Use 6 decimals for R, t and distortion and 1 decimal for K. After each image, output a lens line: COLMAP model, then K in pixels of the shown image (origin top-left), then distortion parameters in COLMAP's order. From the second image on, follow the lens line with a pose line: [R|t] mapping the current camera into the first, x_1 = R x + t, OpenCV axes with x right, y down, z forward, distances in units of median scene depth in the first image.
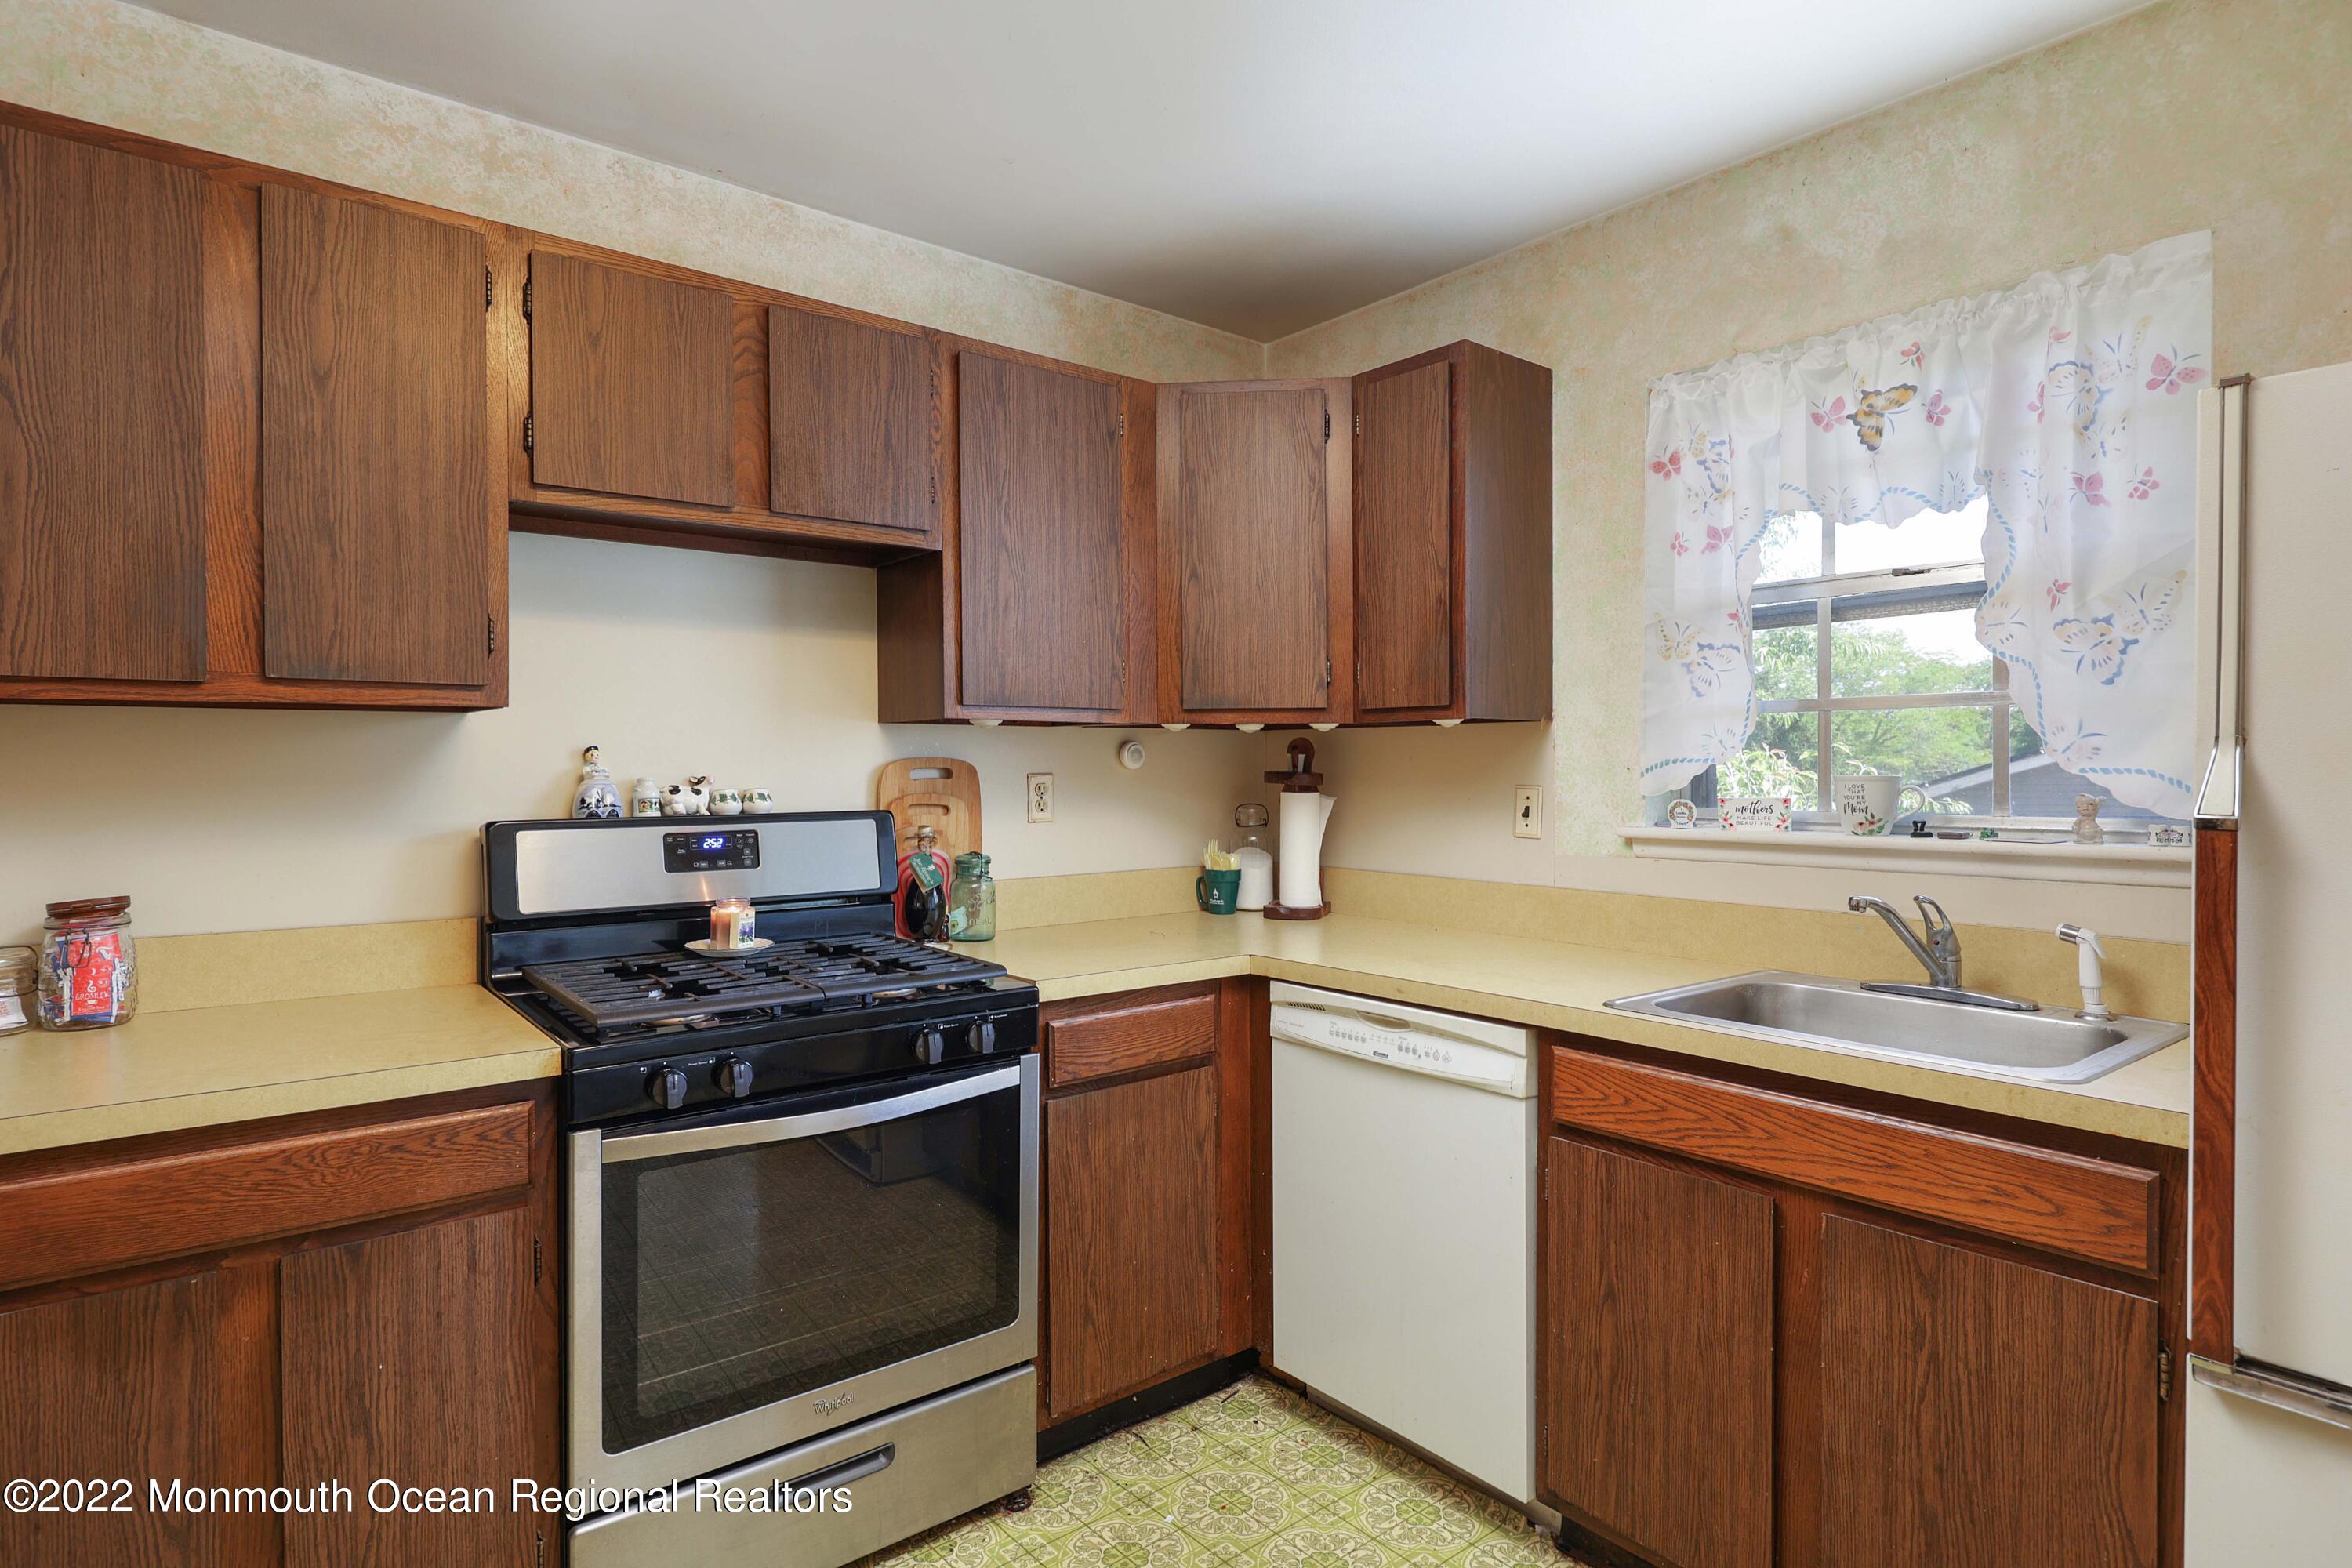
lens RADIAL K [[1261.1, 0, 1175.0], [0, 1261.1, 787.6], [0, 0, 1]] dist [0.002962, 0.000593]
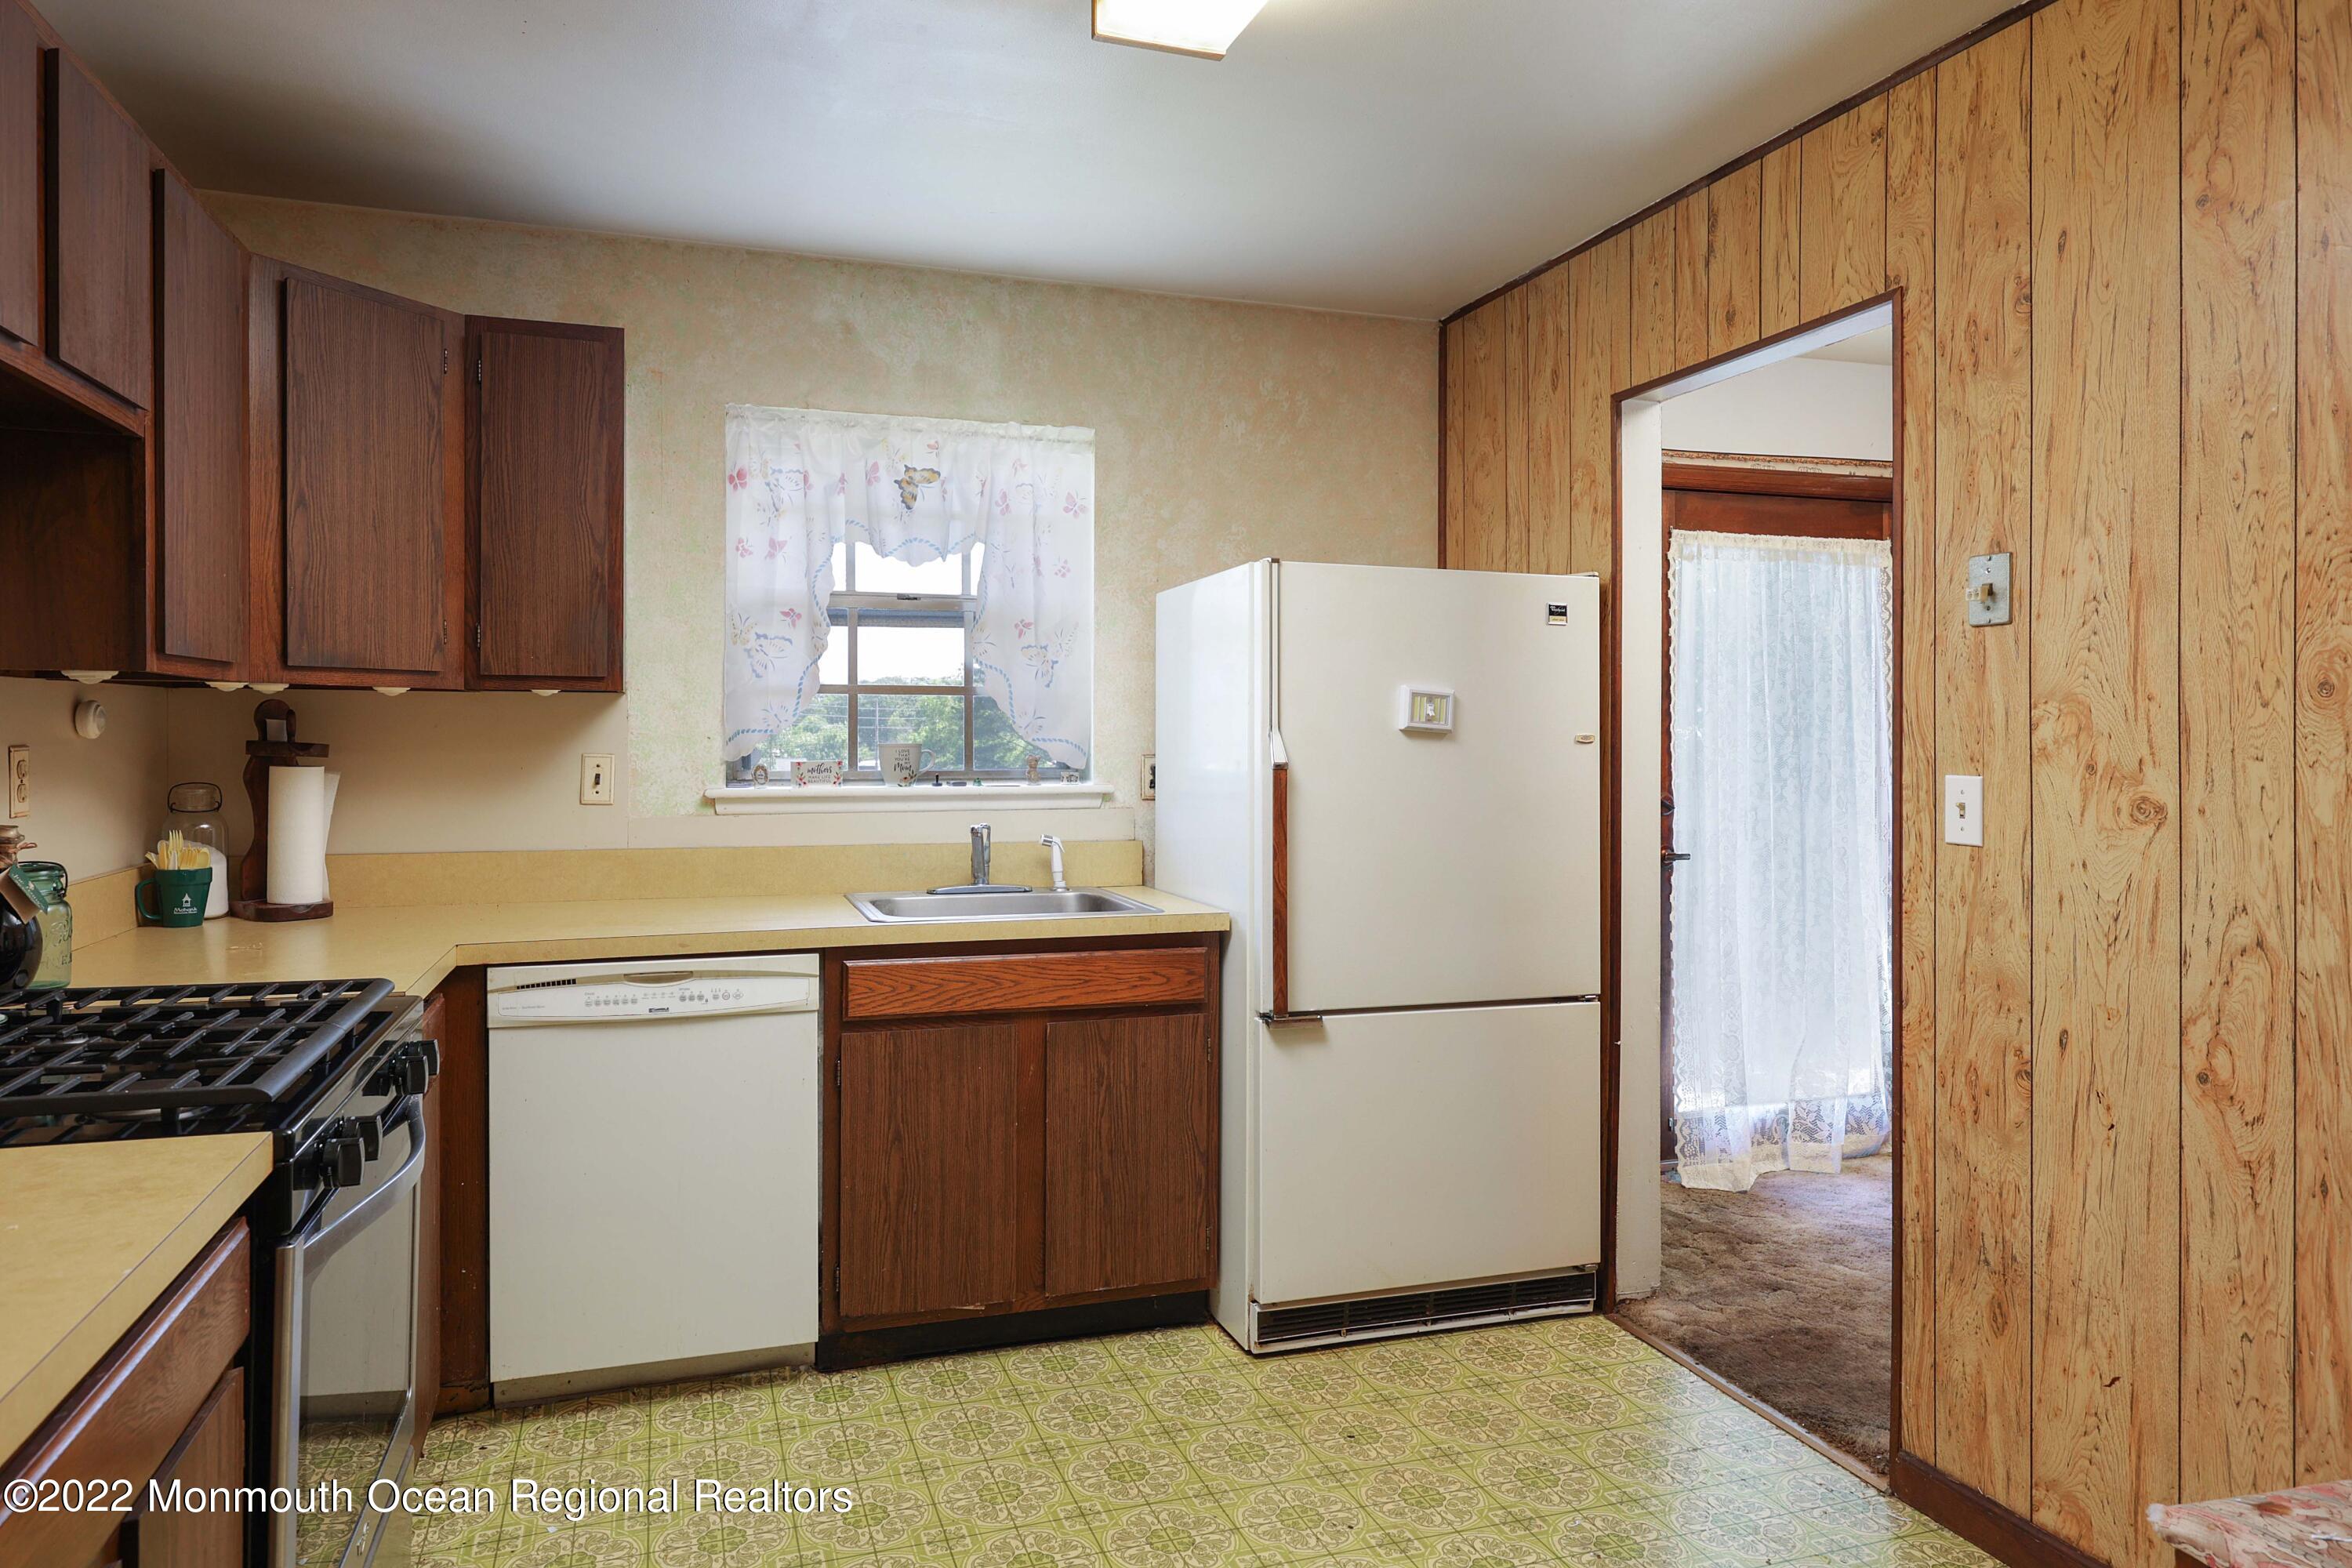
lens RADIAL K [[1485.0, 0, 1171.6], [0, 1485.0, 763.3], [0, 0, 1]] dist [-0.000697, 0.000867]
pose [[0.329758, -0.019259, 0.943869, -0.903793], [0.010687, 0.999804, 0.016667, -0.011571], [-0.944005, 0.004591, 0.329899, 0.189250]]
